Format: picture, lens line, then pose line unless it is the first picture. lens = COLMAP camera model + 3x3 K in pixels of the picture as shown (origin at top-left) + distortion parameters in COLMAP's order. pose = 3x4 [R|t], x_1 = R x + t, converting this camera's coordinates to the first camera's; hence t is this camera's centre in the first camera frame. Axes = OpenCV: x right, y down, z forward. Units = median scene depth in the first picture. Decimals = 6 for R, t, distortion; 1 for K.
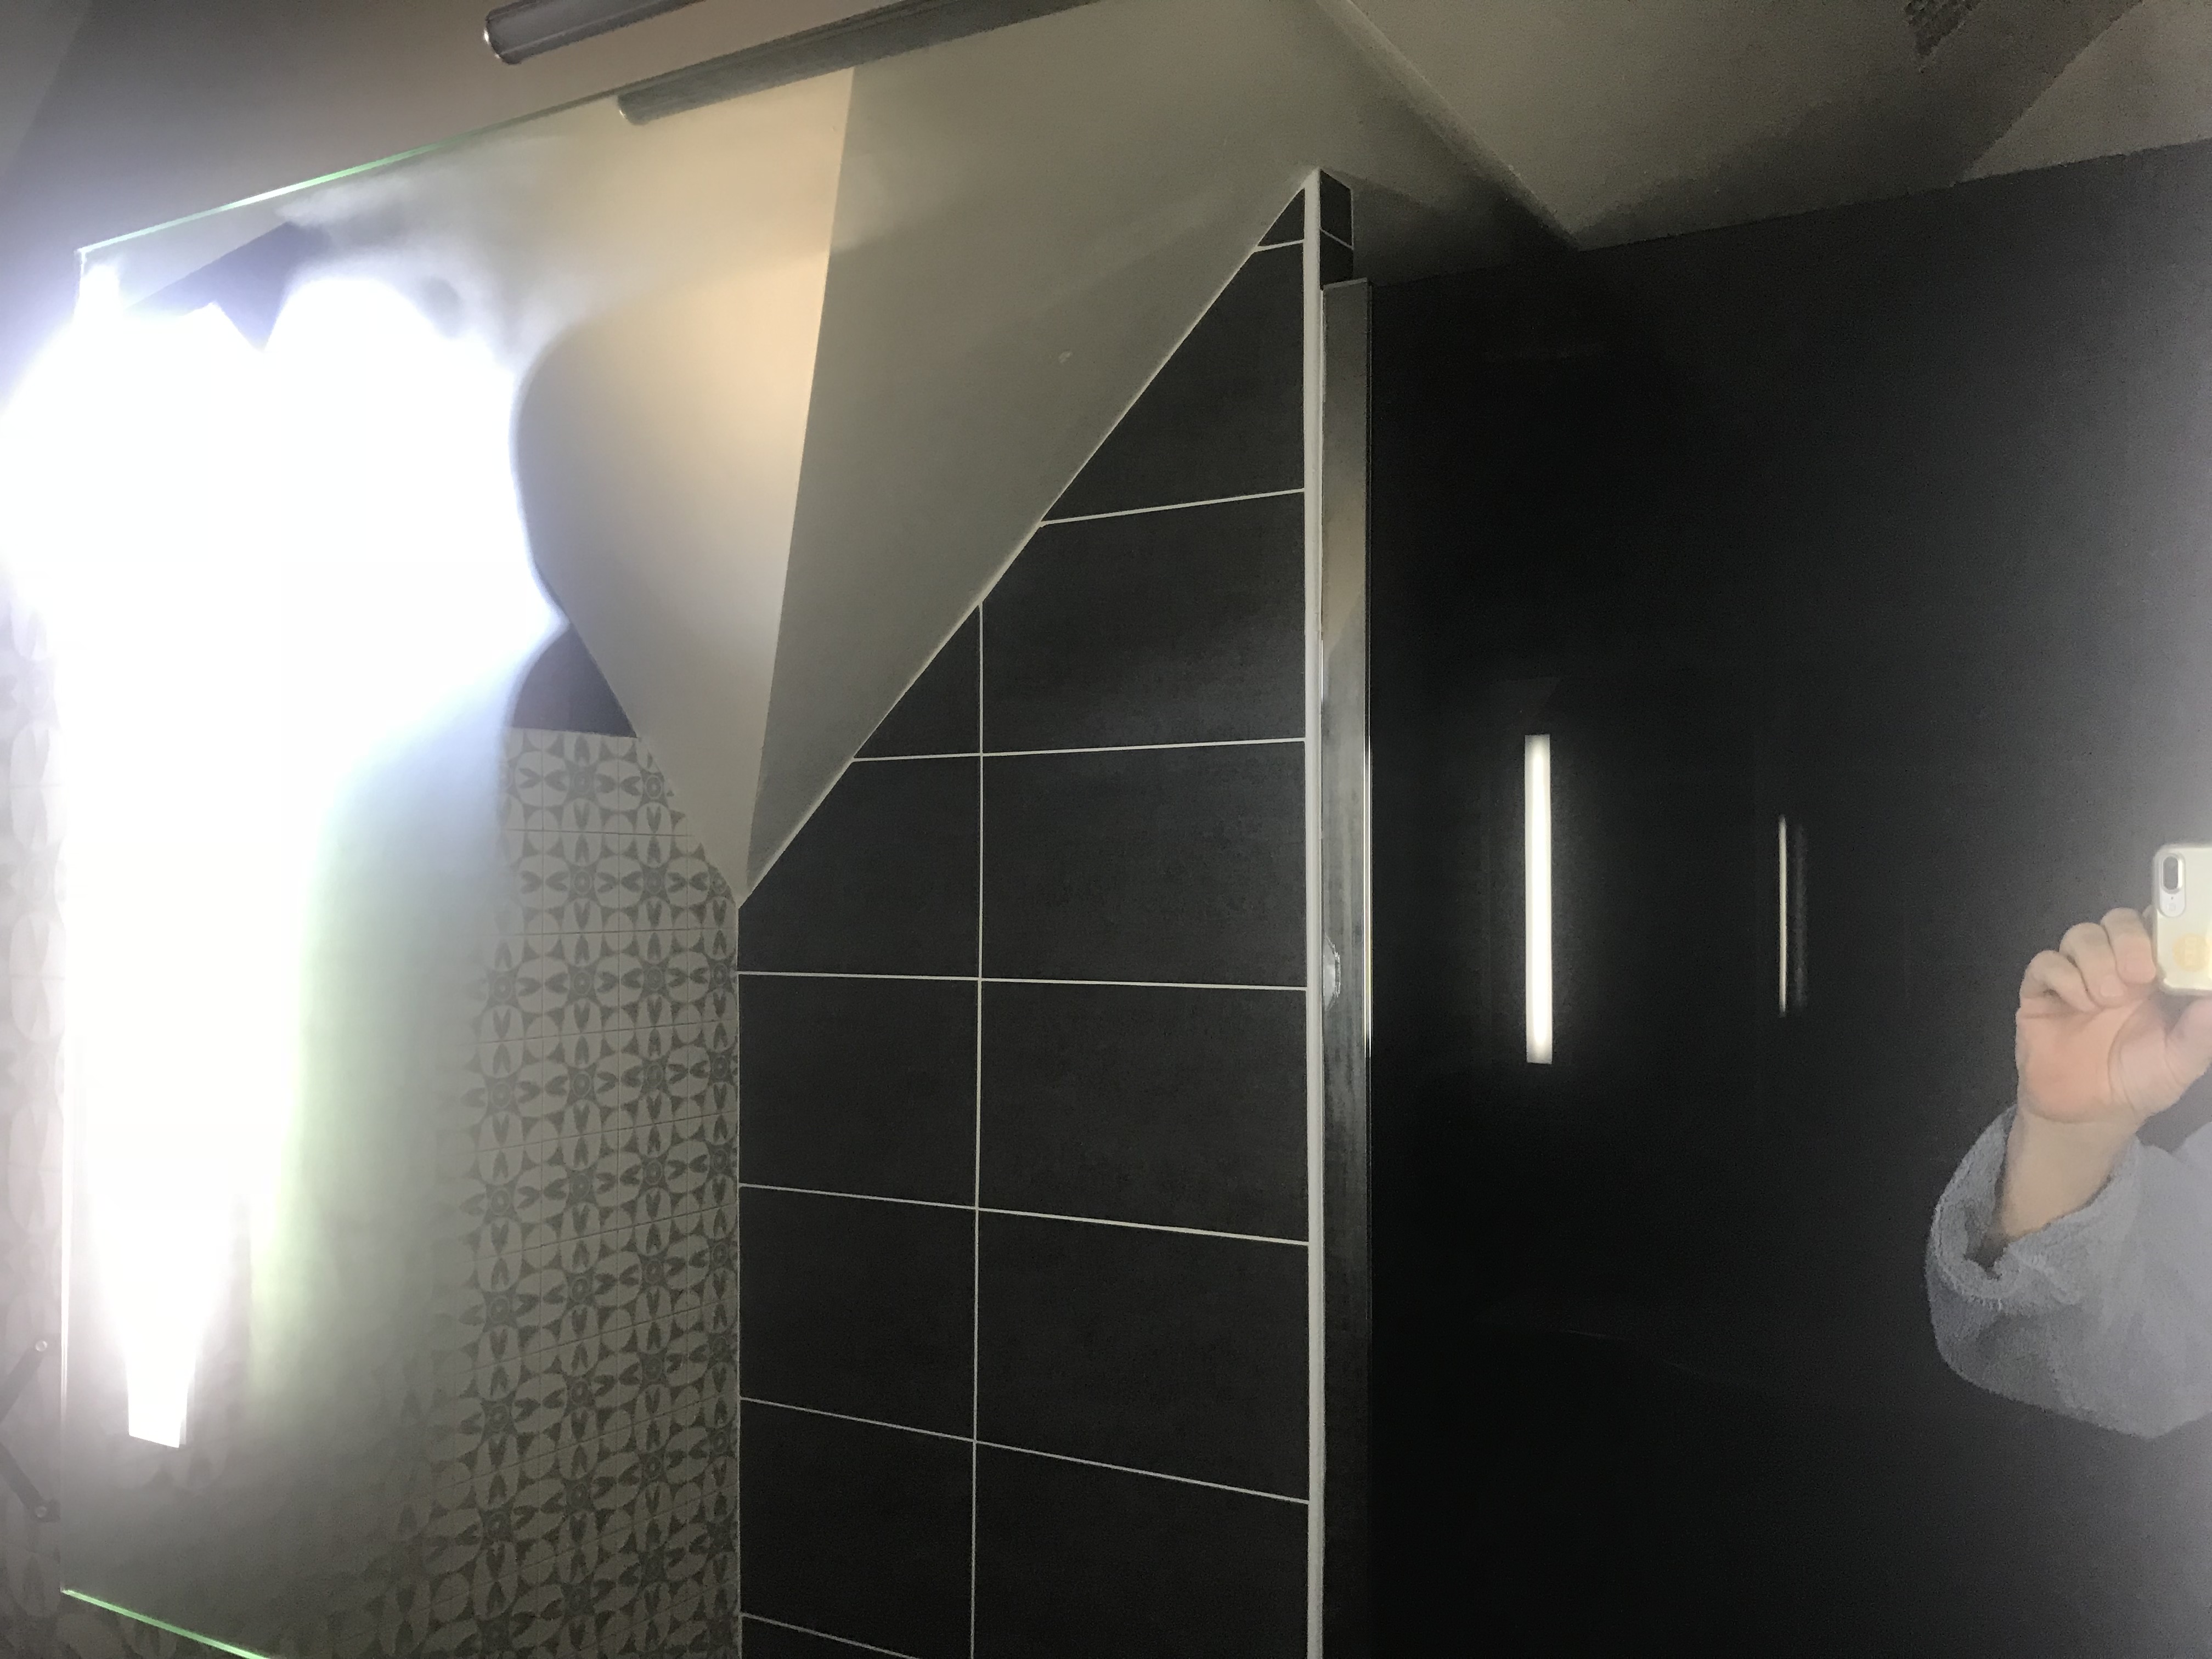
lens RADIAL K [[1858.9, 0, 1104.6], [0, 1858.9, 872.6], [0, 0, 1]] dist [0.068370, -0.072100]
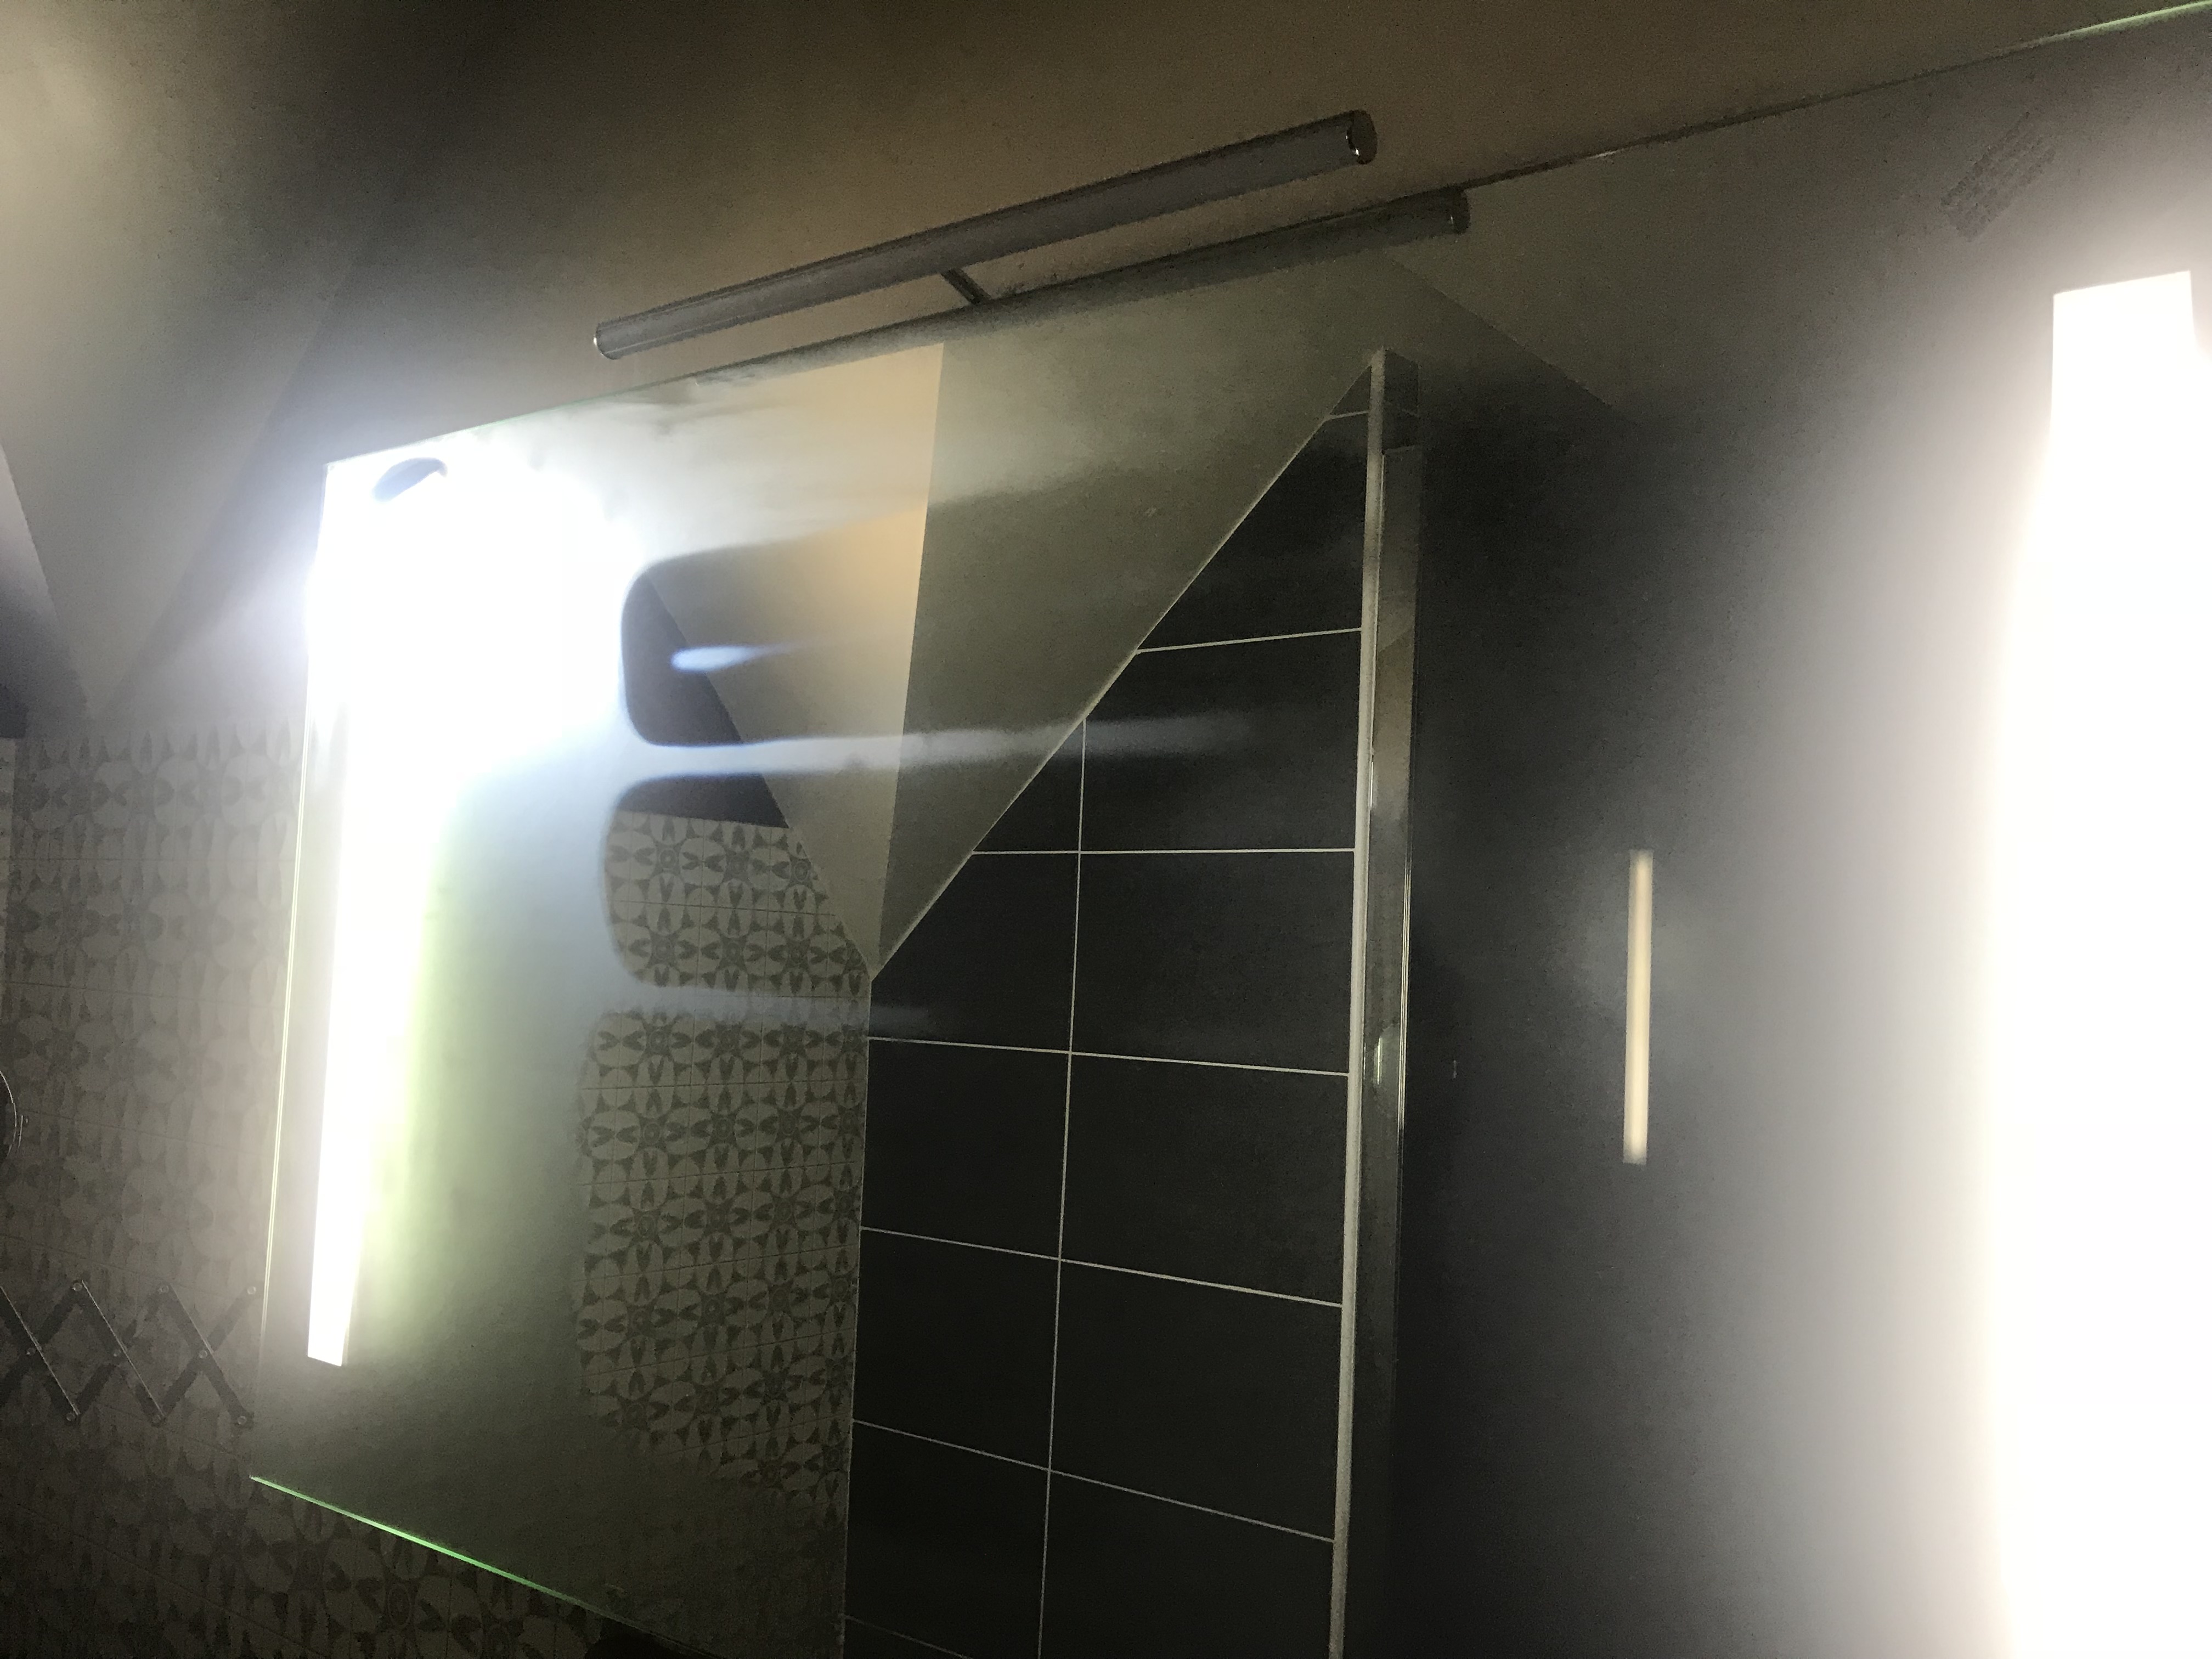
lens RADIAL K [[1858.9, 0, 1104.6], [0, 1858.9, 872.6], [0, 0, 1]] dist [0.068370, -0.072100]
pose [[0.992459, 0.034246, -0.117696, 0.079040], [-0.039907, 0.998140, -0.046081, 0.000031], [0.115899, 0.050430, 0.991980, -0.111951]]
